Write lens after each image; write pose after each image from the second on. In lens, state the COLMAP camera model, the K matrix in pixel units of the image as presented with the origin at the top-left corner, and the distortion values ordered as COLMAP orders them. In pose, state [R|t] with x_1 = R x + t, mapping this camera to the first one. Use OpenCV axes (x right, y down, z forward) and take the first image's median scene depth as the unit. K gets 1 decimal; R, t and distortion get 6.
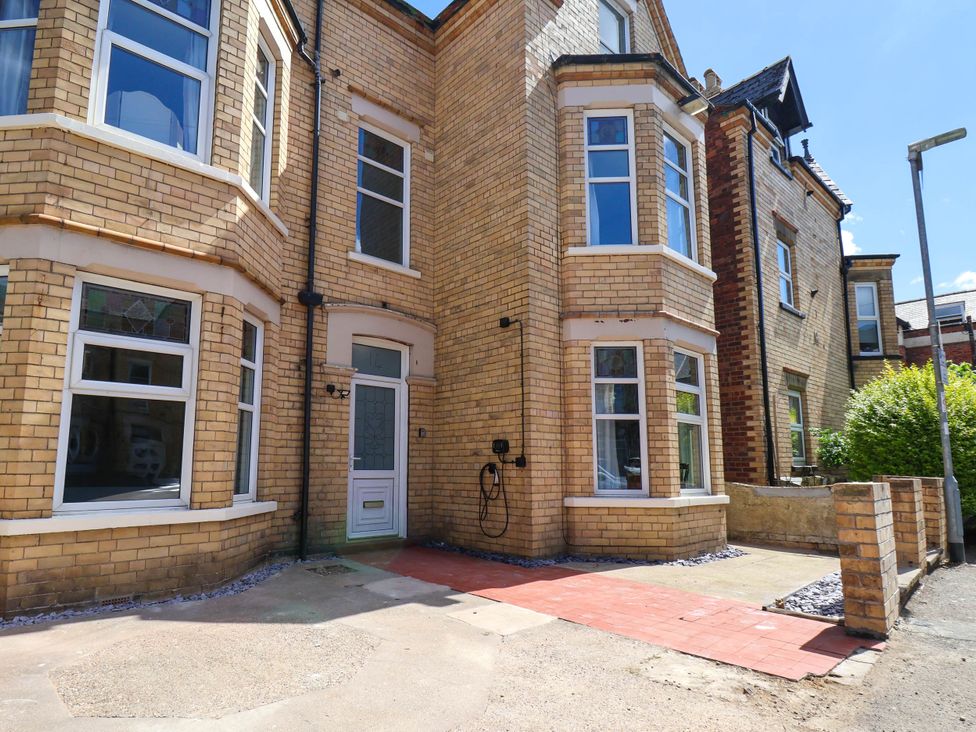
lens RADIAL K [[676.1, 0, 486.2], [0, 676.1, 364.9], [0, 0, 1]] dist [0.010475, -0.013674]
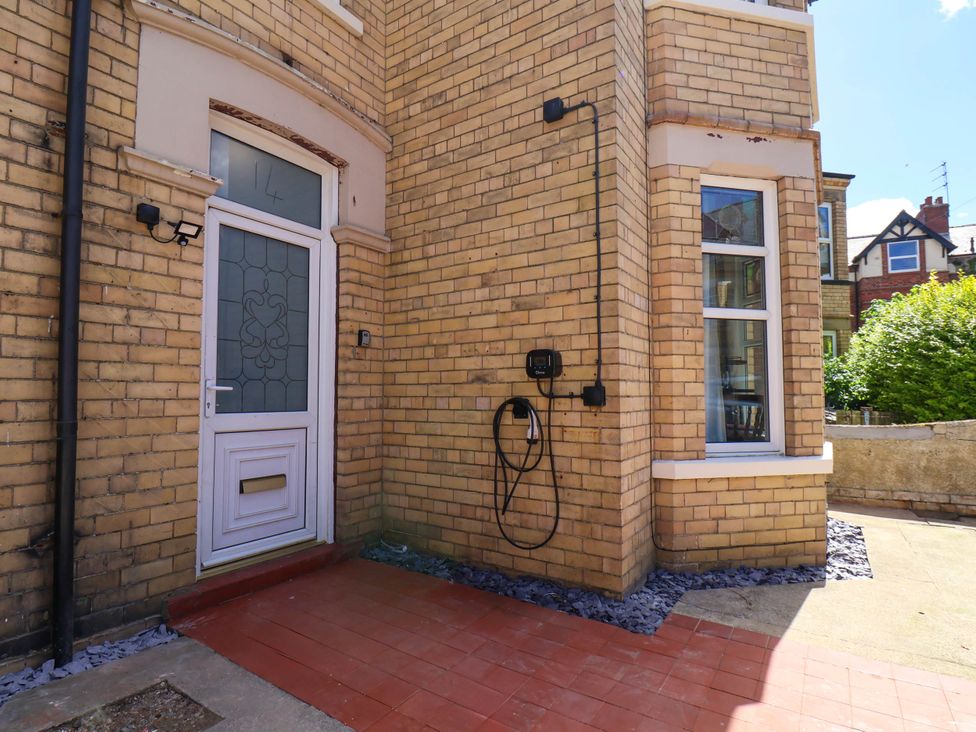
lens RADIAL K [[512.8, 0, 487.1], [0, 512.8, 361.0], [0, 0, 1]] dist [0.002870, -0.012664]
pose [[0.969045, 0.012503, 0.246568, -0.106826], [-0.034173, 0.995896, 0.083805, 0.086823], [-0.244508, -0.089637, 0.965495, 0.637519]]
